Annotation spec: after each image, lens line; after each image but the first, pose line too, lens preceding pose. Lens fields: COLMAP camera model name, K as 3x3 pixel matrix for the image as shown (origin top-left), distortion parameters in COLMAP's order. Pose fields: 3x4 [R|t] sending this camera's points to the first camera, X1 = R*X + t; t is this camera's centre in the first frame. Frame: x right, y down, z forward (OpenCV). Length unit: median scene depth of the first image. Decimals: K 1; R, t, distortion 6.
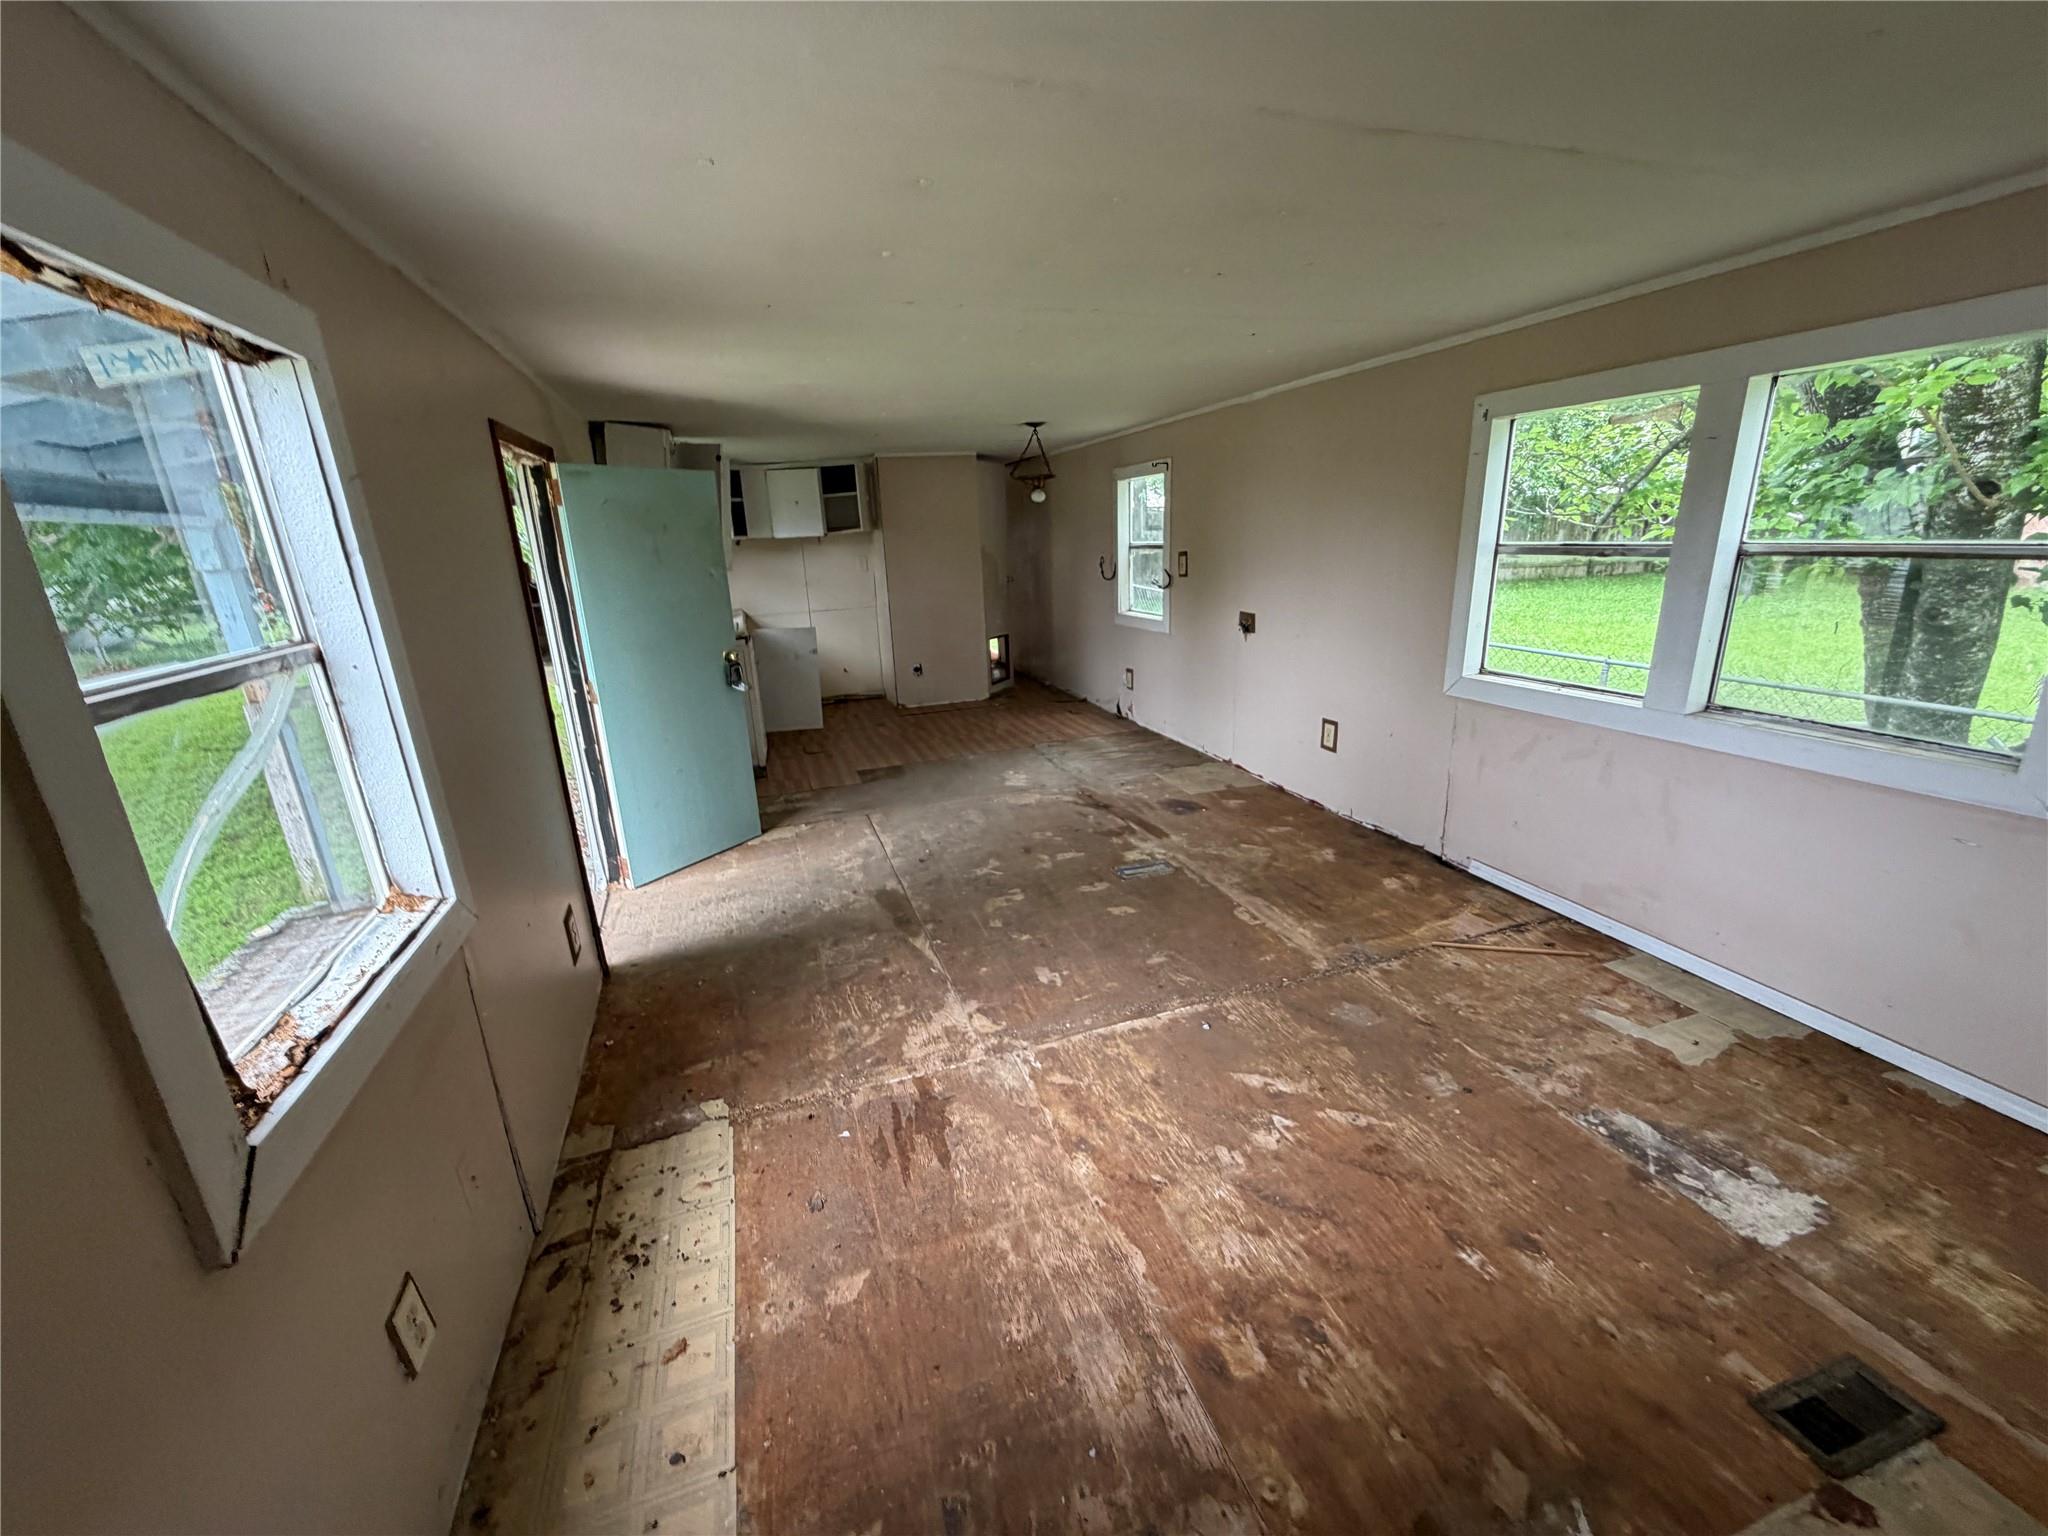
lens RADIAL K [[803.5, 0, 1024.0], [0, 803.5, 768.0], [0, 0, 1]] dist [0.000898, 0.000059]
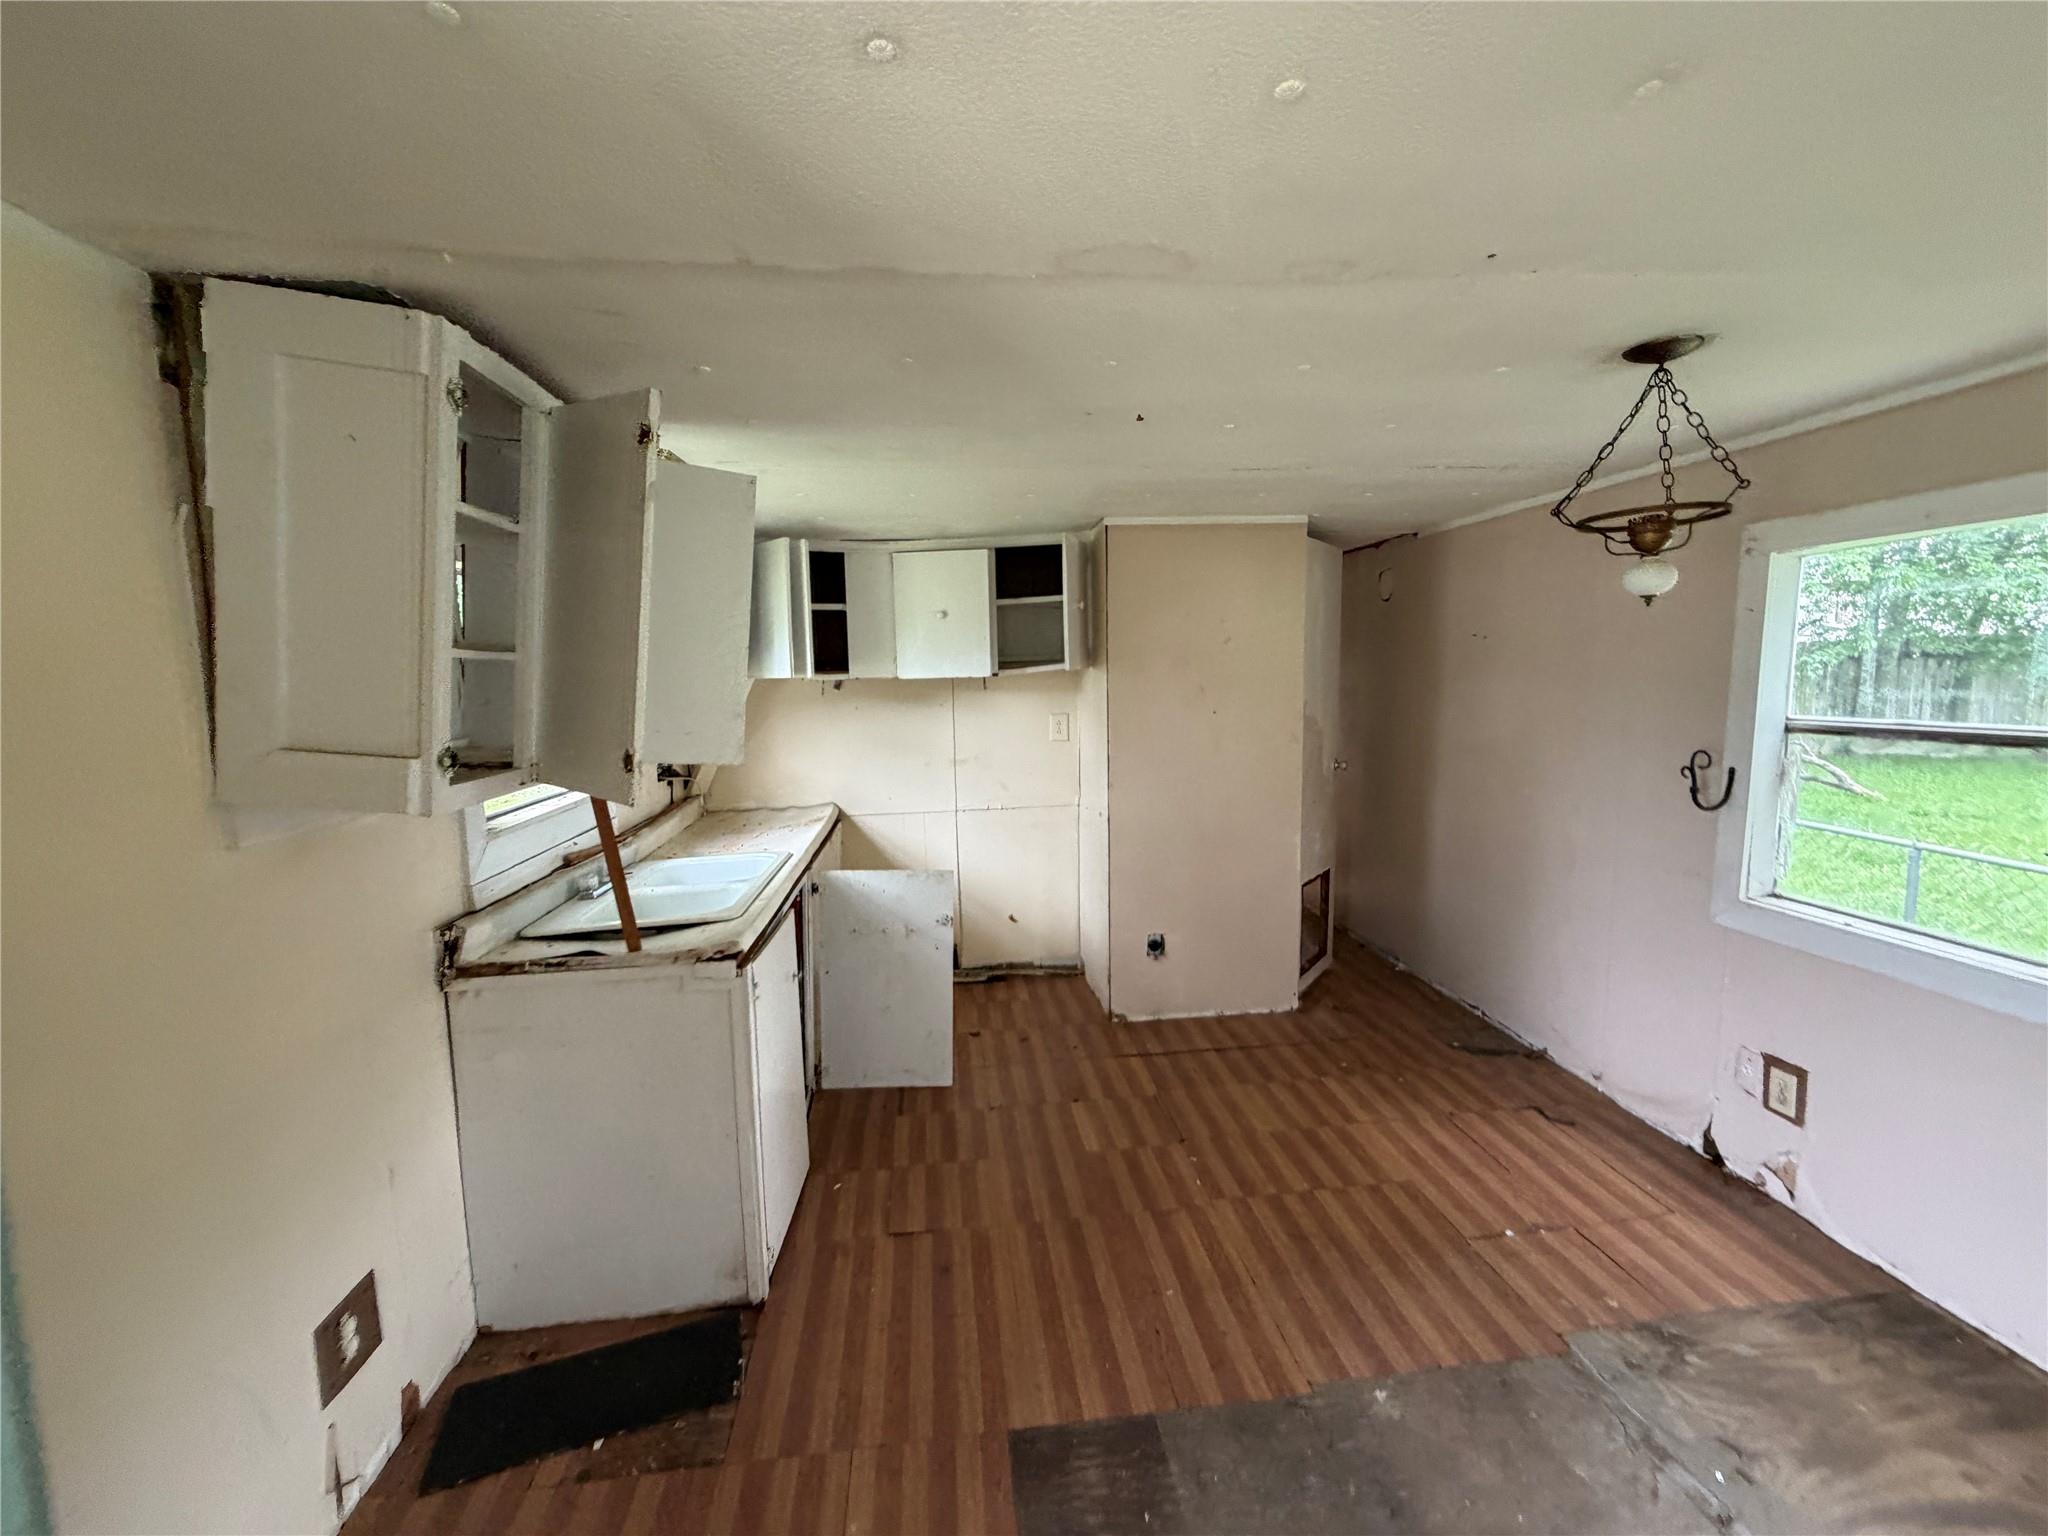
lens RADIAL K [[803.5, 0, 1024.0], [0, 803.5, 768.0], [0, 0, 1]] dist [0.000898, 0.000059]
pose [[0.975924, 0.049049, -0.212526, -0.121513], [-0.081604, 0.985730, -0.147232, -0.162994], [0.202271, 0.161031, 0.966000, 0.536611]]
